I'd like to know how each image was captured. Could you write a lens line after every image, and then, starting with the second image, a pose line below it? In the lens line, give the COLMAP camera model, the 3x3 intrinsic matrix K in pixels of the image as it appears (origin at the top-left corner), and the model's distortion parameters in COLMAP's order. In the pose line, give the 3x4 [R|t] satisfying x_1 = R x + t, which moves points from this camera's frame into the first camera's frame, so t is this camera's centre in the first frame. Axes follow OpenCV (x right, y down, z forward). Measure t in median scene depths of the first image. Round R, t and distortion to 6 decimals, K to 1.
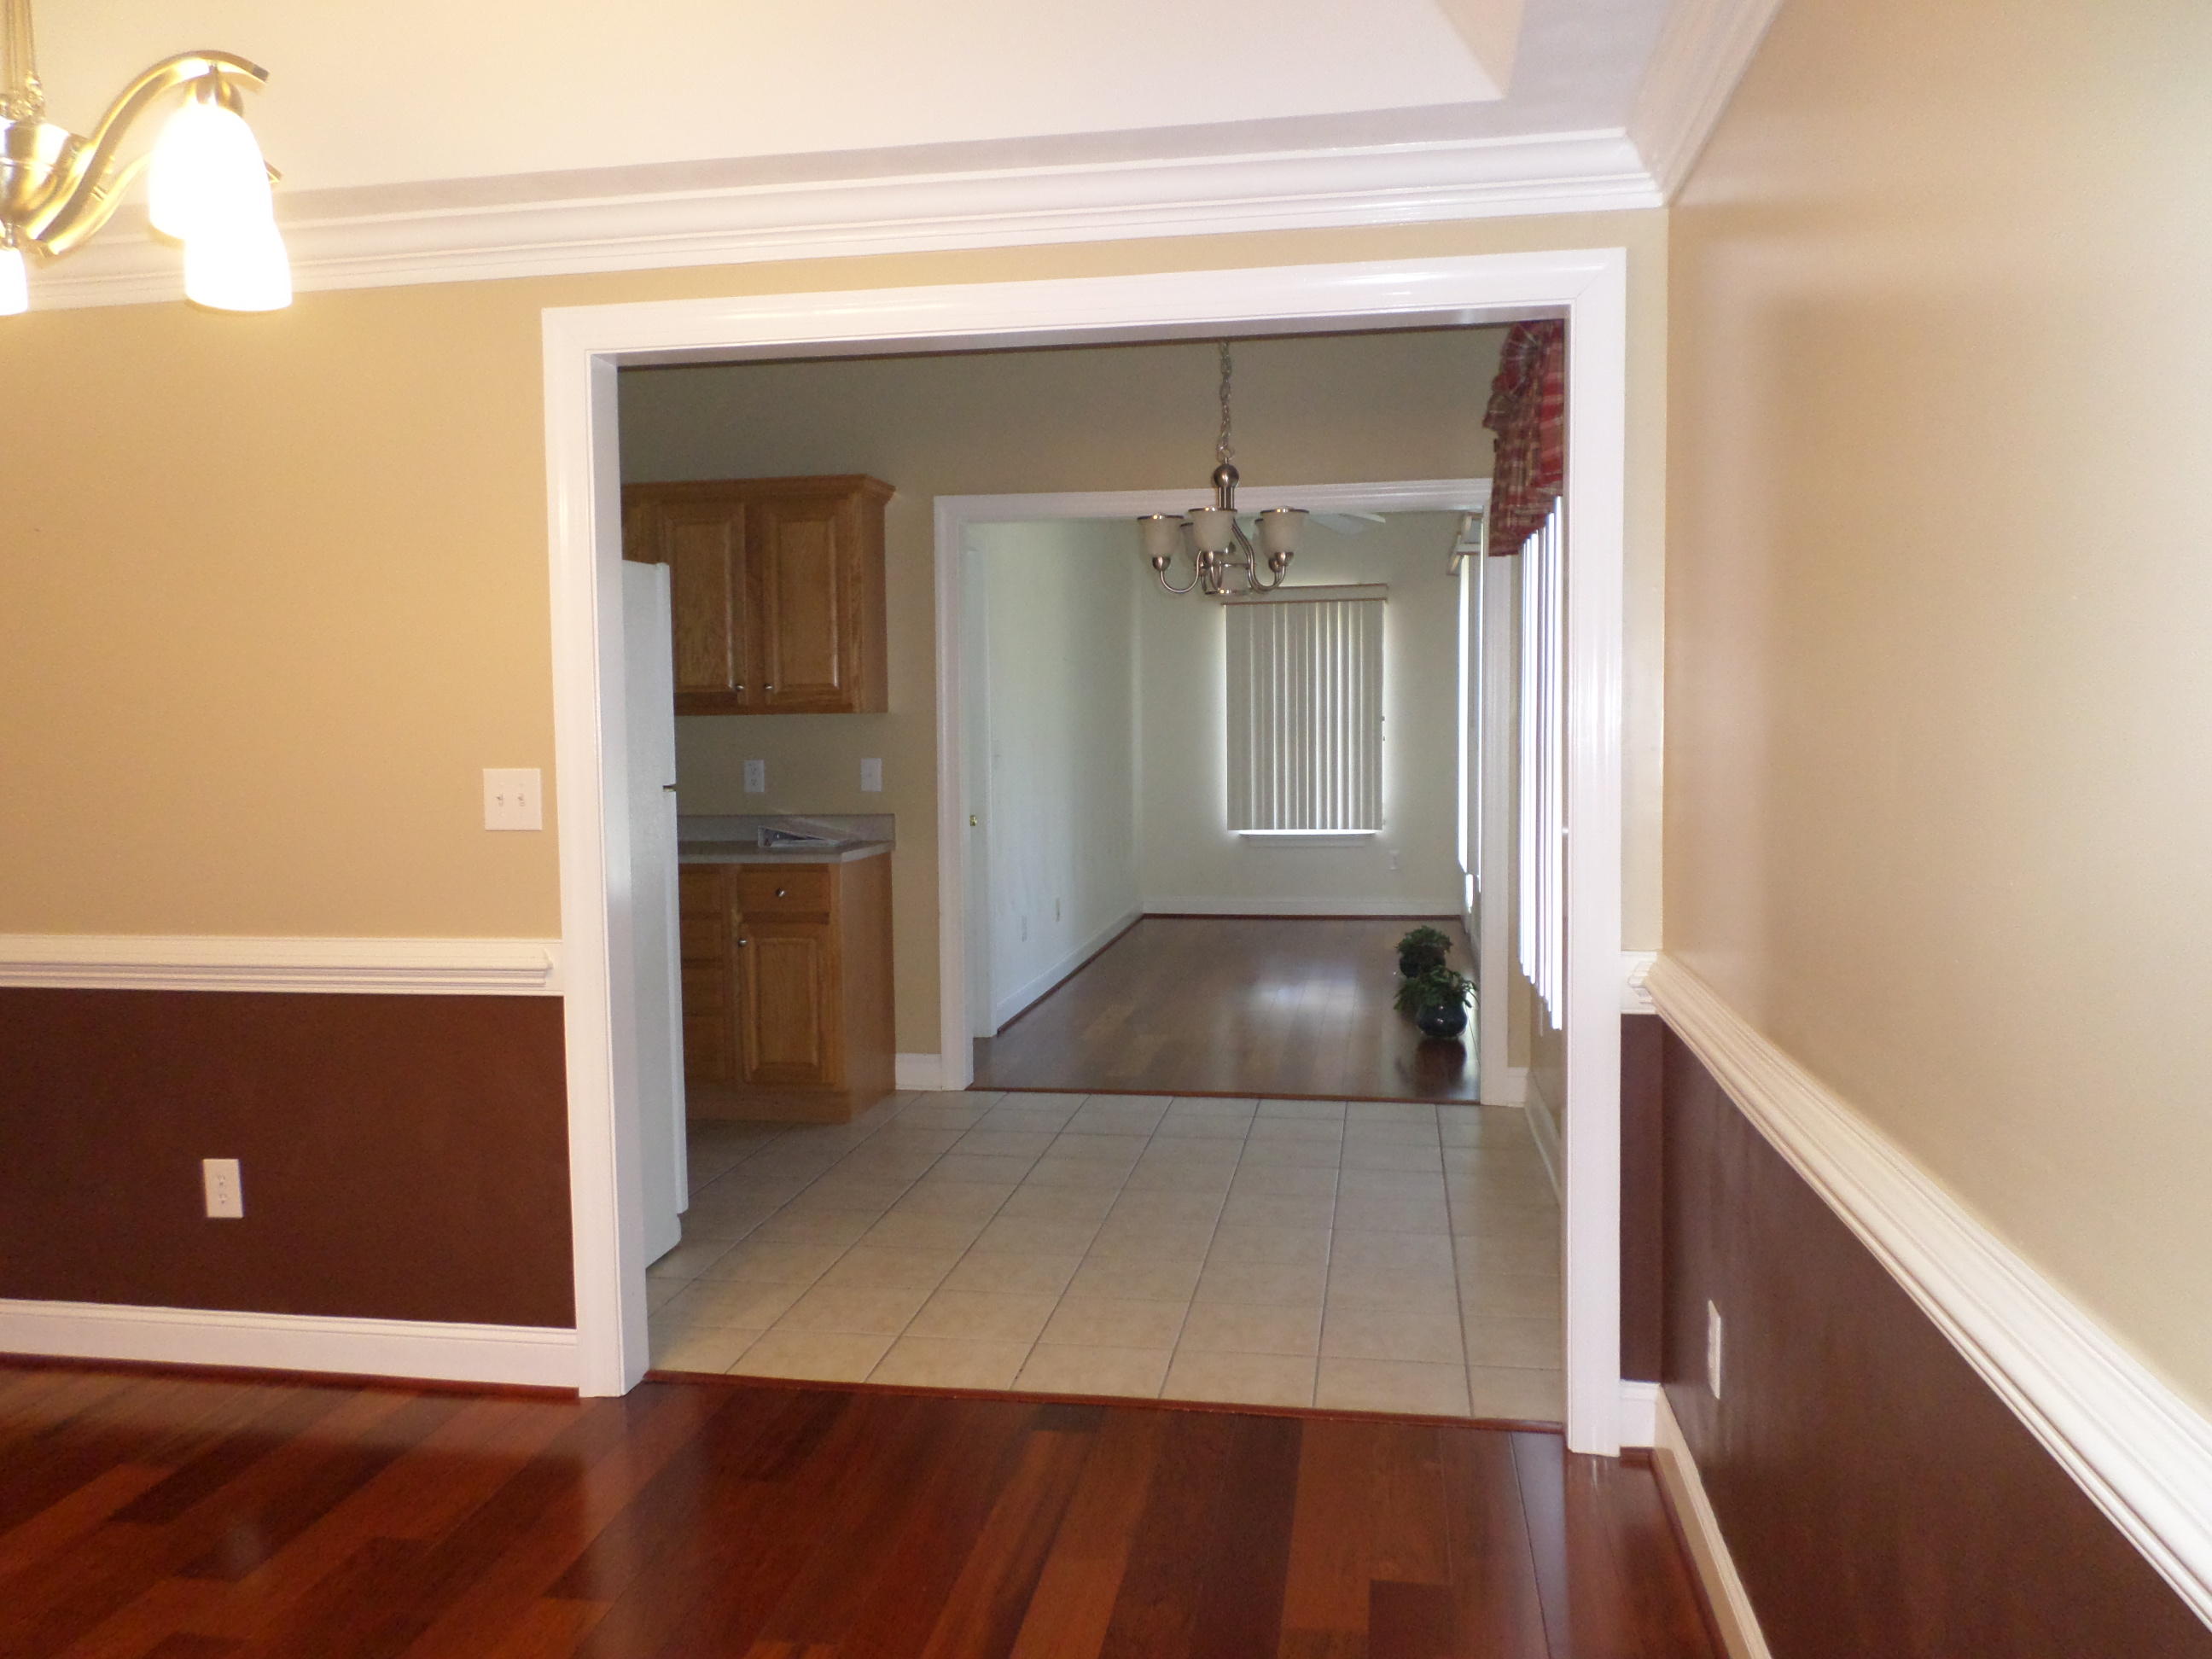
lens RADIAL K [[1699.7, 0, 1106.0], [0, 1699.7, 829.5], [0, 0, 1]] dist [0.012232, -0.042227]
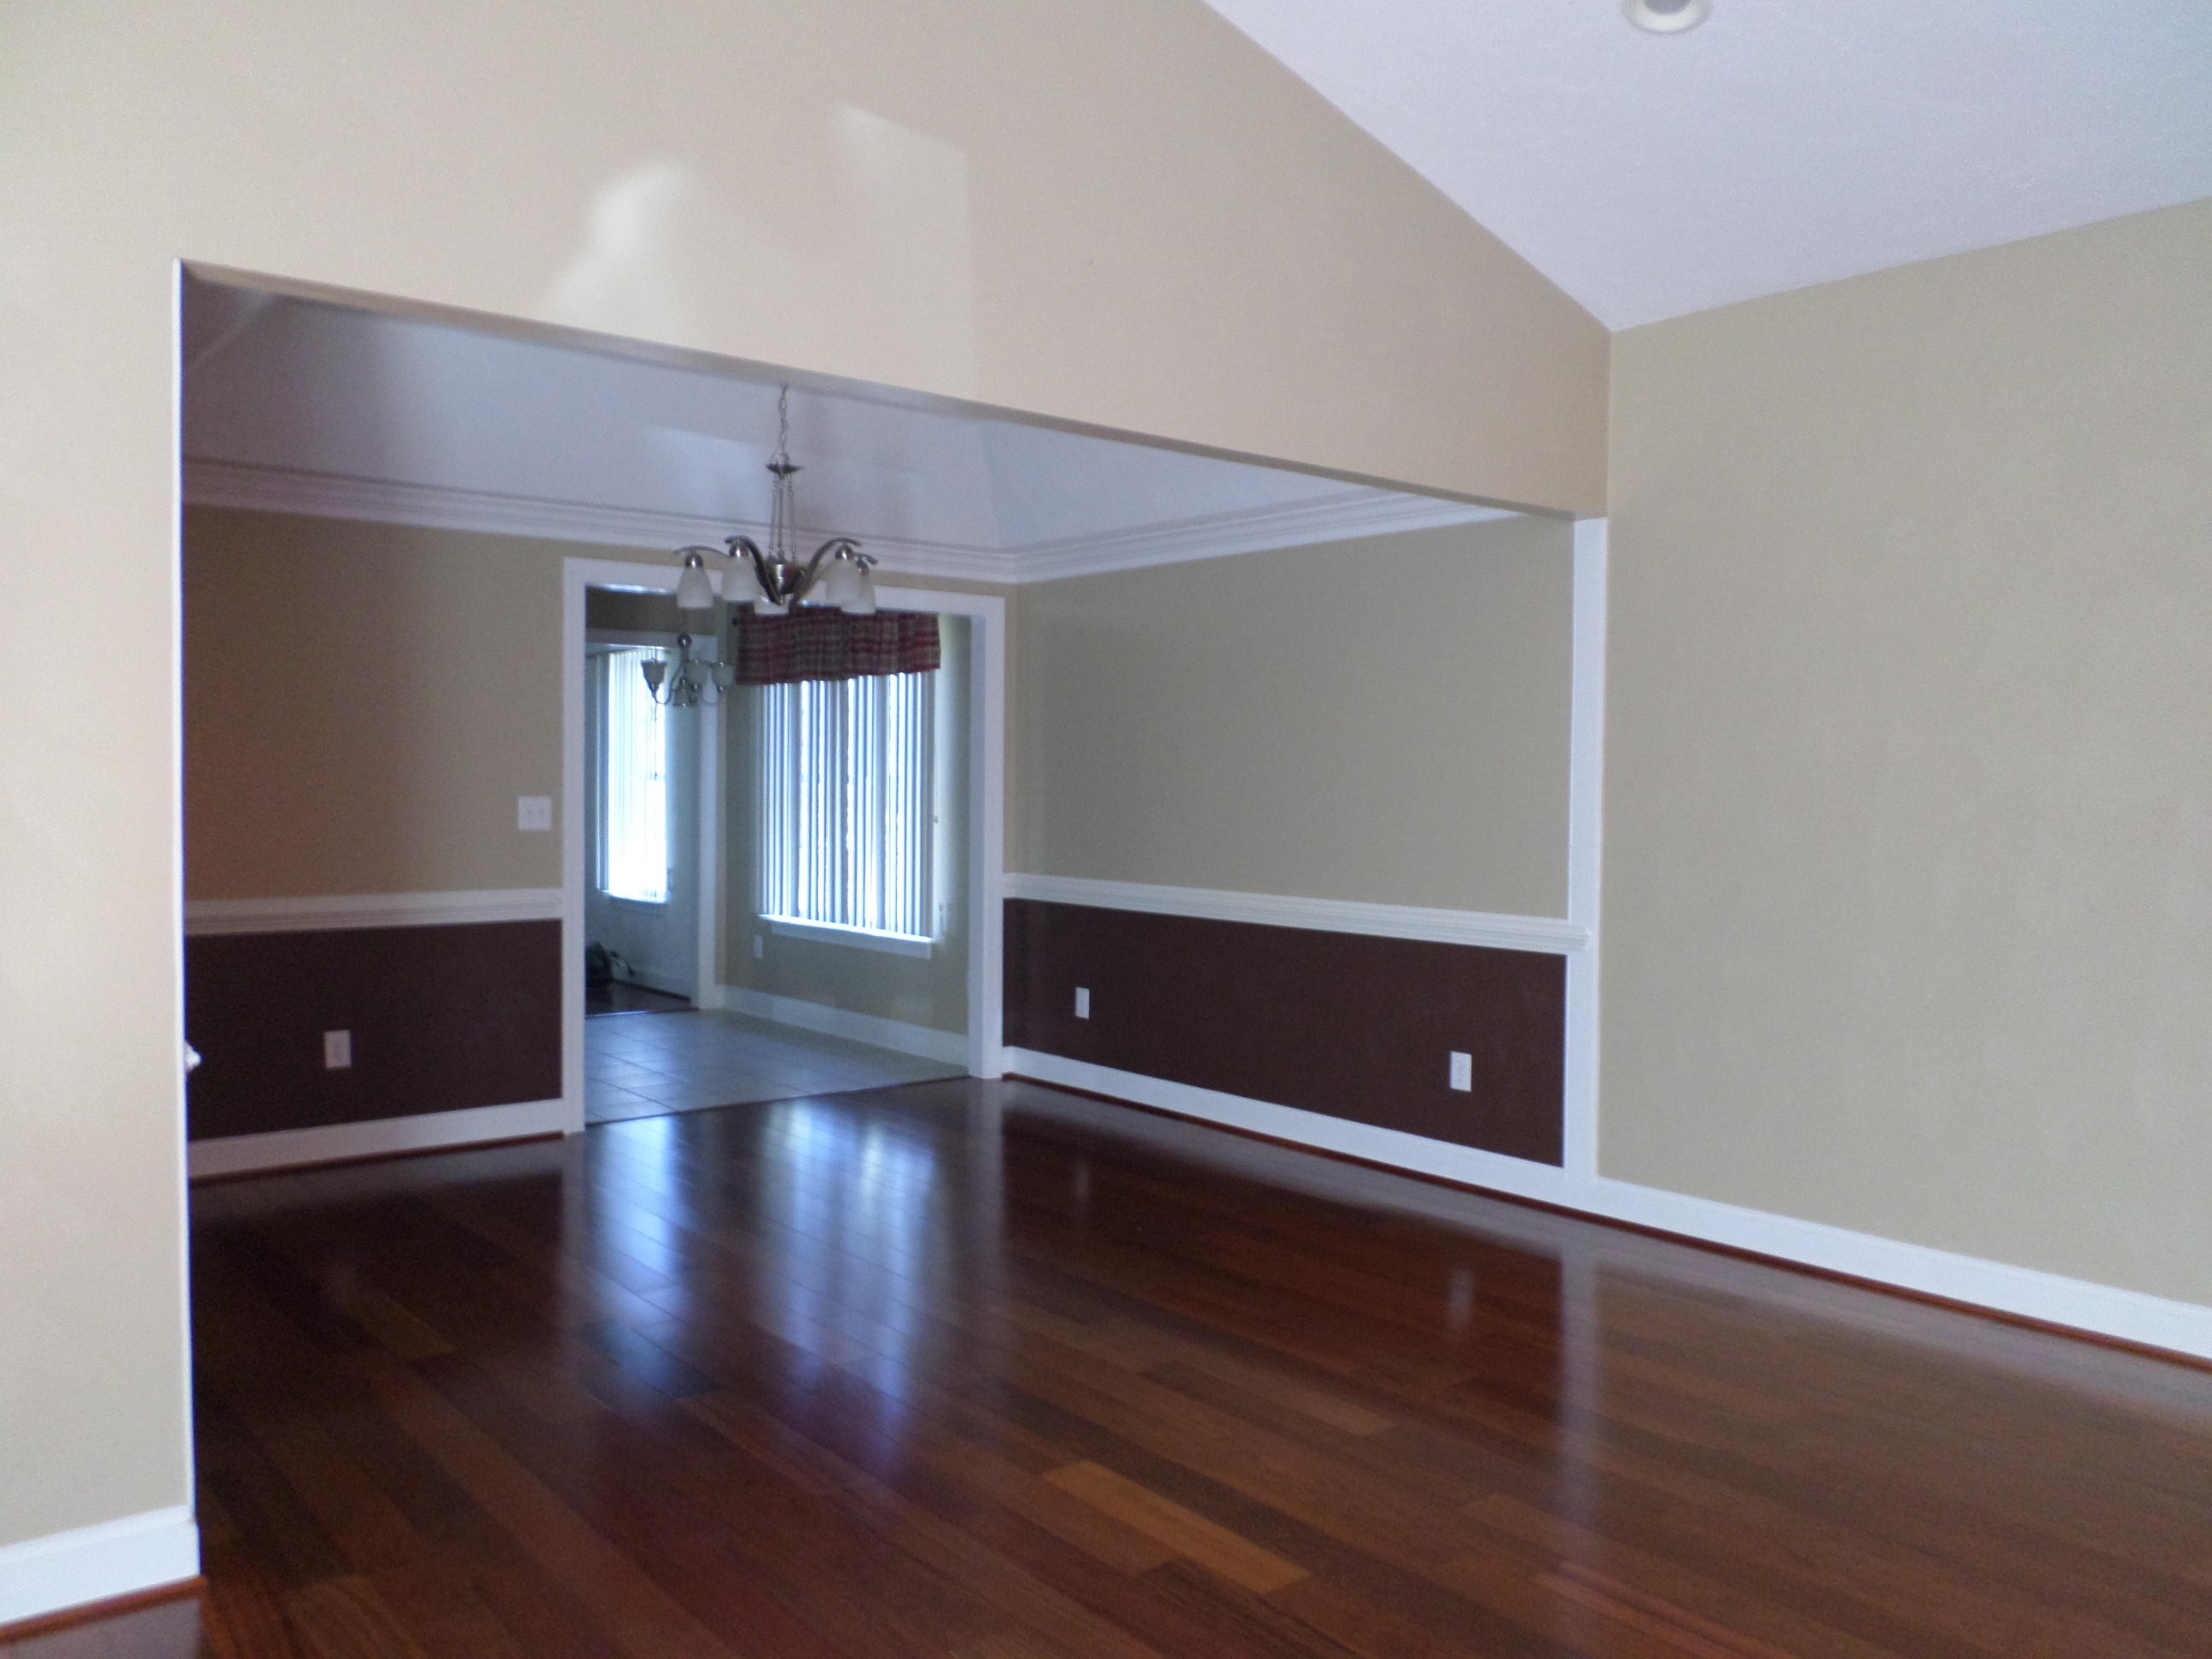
lens RADIAL K [[1699.7, 0, 1106.0], [0, 1699.7, 829.5], [0, 0, 1]] dist [0.012232, -0.042227]
pose [[0.653478, -0.002554, 0.756941, -1.344367], [0.027195, 0.999428, -0.020106, 0.054798], [-0.756457, 0.033724, 0.653174, -0.681999]]
